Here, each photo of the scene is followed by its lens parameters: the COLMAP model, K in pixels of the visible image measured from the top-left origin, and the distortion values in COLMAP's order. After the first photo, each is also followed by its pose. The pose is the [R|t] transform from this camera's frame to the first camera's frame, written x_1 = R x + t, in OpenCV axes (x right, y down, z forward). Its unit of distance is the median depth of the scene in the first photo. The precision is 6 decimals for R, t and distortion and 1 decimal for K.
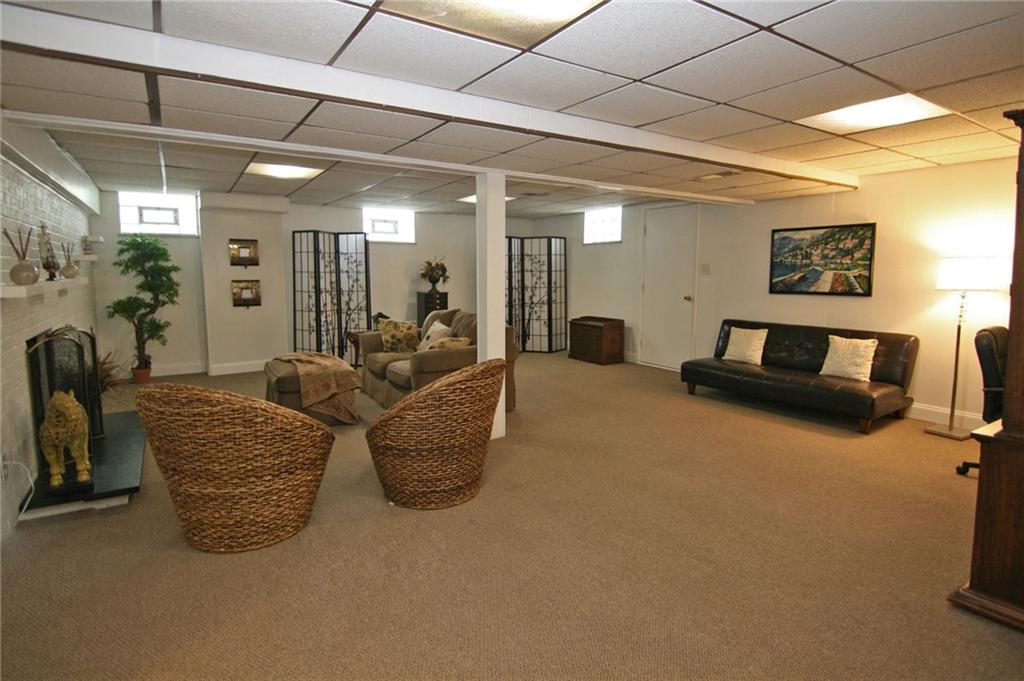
lens RADIAL K [[547.7, 0, 512.0], [0, 547.7, 340.5], [0, 0, 1]] dist [-0.003608, -0.001791]
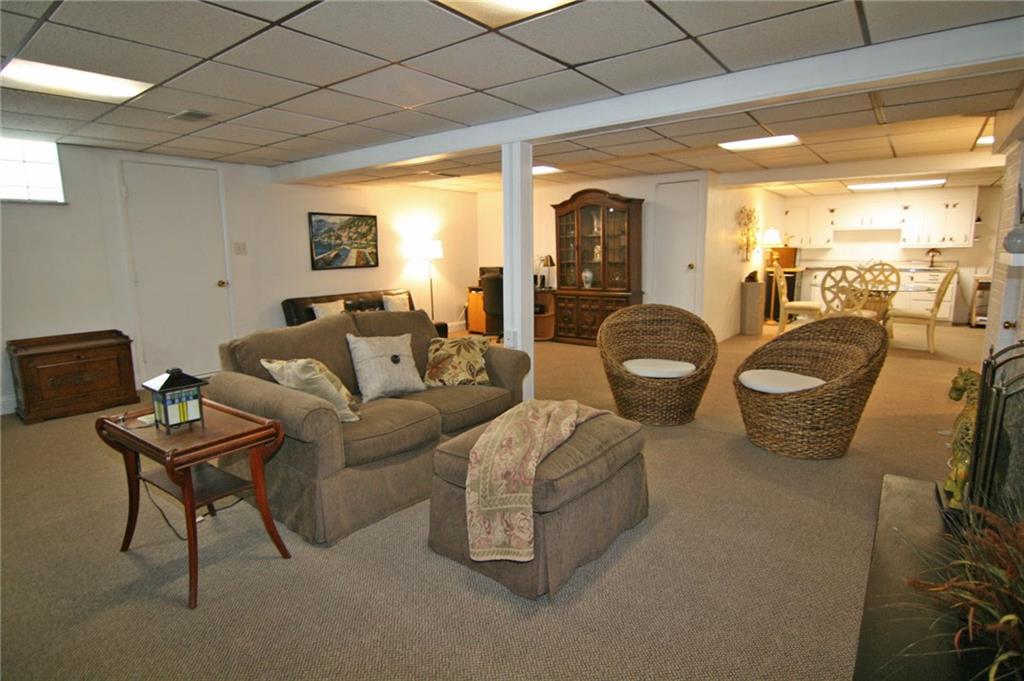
lens RADIAL K [[547.7, 0, 512.0], [0, 547.7, 340.5], [0, 0, 1]] dist [-0.003608, -0.001791]
pose [[-0.336675, -0.158035, 0.928265, -0.779498], [0.125474, 0.969495, 0.210562, -0.141494], [-0.933224, 0.187364, -0.306575, 1.071165]]
